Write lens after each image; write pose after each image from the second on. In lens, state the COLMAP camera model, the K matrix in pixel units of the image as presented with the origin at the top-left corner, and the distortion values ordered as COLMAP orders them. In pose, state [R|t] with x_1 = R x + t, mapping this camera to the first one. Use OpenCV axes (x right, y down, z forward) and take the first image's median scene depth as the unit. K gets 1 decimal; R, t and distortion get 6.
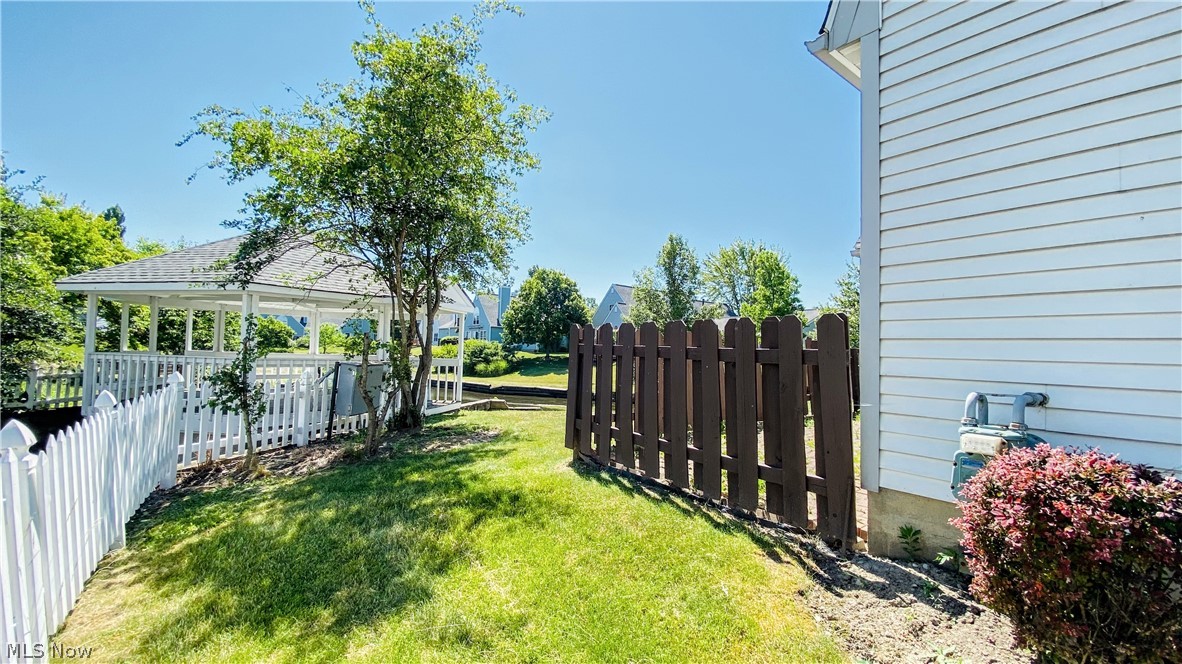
lens RADIAL K [[489.3, 0, 607.7], [0, 489.3, 335.0], [0, 0, 1]] dist [0.008163, -0.001574]
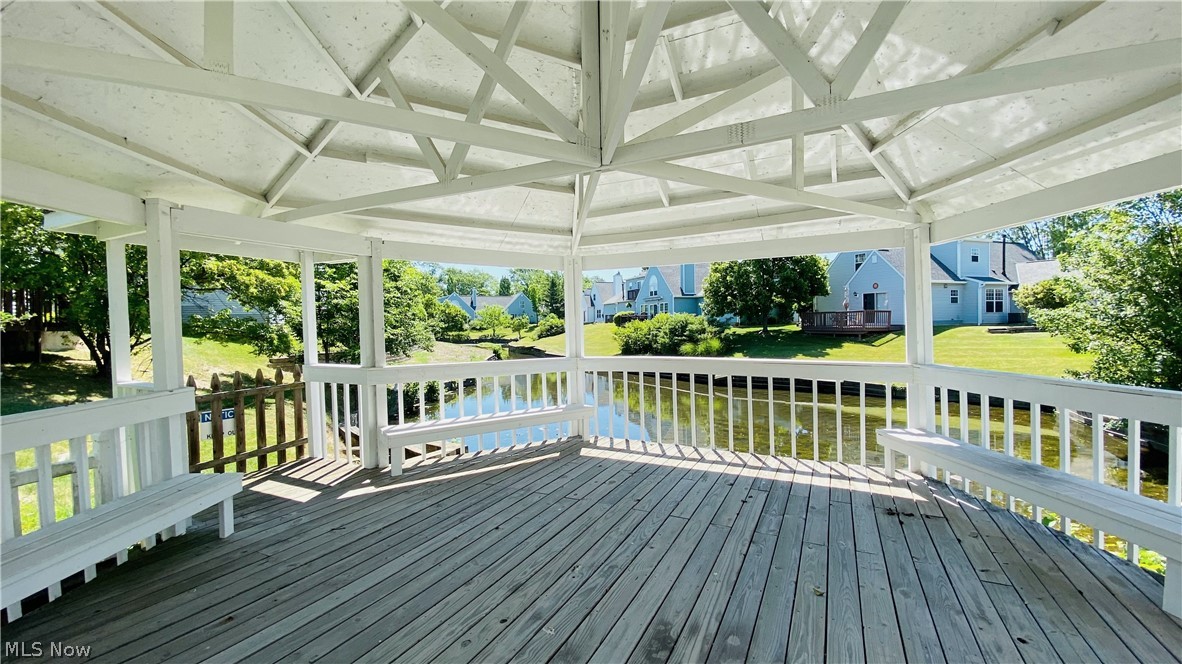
lens RADIAL K [[489.3, 0, 599.1], [0, 489.3, 335.3], [0, 0, 1]] dist [0.008163, -0.001574]
pose [[0.955248, -0.036526, -0.293544, -0.217839], [0.053125, 0.997396, 0.048772, 0.000400], [0.290998, -0.062184, 0.954701, 0.295513]]
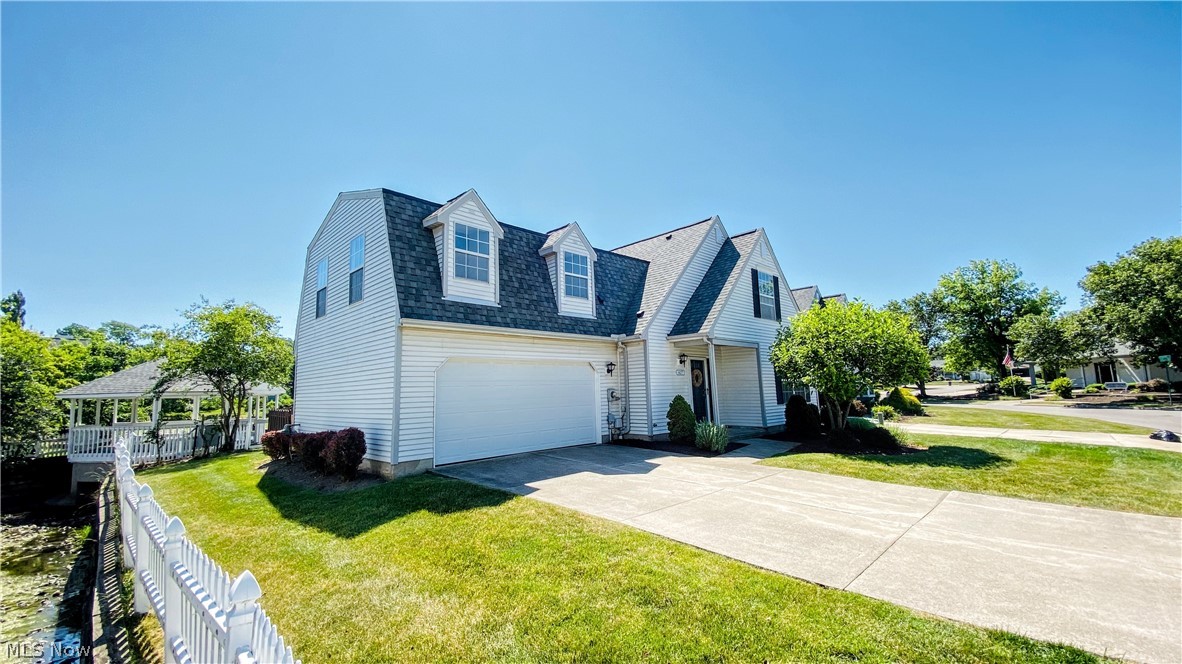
lens RADIAL K [[489.3, 0, 589.9], [0, 489.3, 342.8], [0, 0, 1]] dist [0.008163, -0.001574]
pose [[0.993535, -0.039572, 0.106405, 0.145102], [0.047237, 0.996392, -0.070516, -0.011220], [-0.103231, 0.075087, 0.991819, -0.209594]]
